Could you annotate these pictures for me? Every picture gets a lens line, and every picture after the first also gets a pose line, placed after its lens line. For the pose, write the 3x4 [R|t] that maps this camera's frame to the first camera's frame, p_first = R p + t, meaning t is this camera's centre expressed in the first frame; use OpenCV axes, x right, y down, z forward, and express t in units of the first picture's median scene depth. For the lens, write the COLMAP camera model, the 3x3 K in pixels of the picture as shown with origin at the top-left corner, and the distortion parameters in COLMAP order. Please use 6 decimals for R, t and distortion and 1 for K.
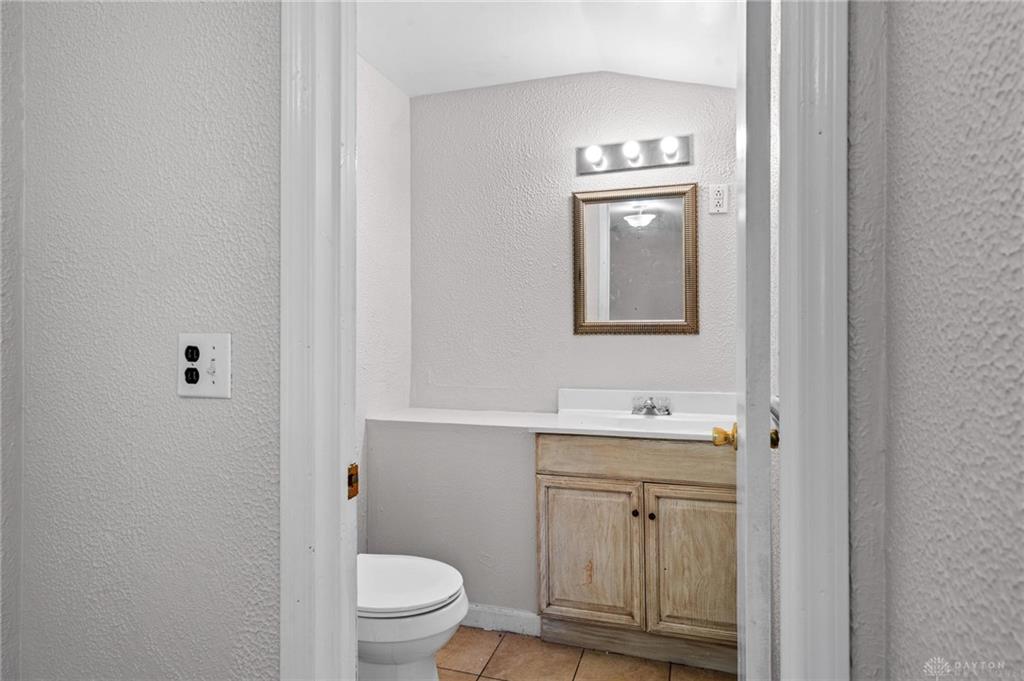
lens RADIAL K [[573.4, 0, 512.0], [0, 573.4, 340.5], [0, 0, 1]] dist [0.003097, 0.000375]
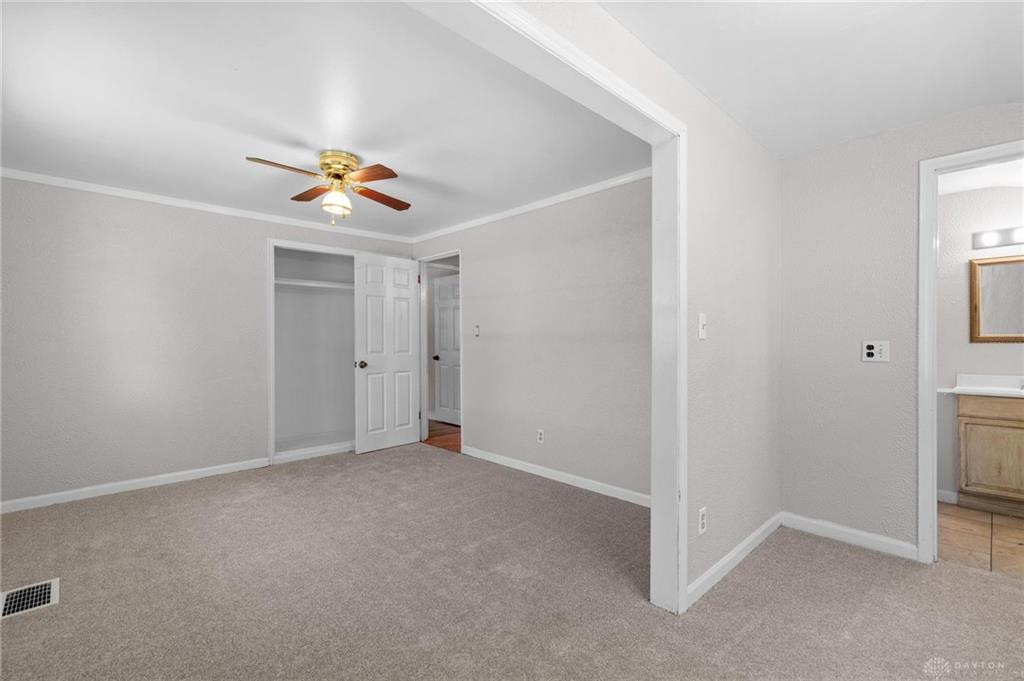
lens RADIAL K [[463.6, 0, 512.0], [0, 463.6, 340.5], [0, 0, 1]] dist [-0.001257, 0.000179]
pose [[0.881849, 0.013007, -0.471353, -0.540949], [-0.016881, 0.999850, -0.003990, 0.014234], [0.471230, 0.011476, 0.881936, -1.050088]]
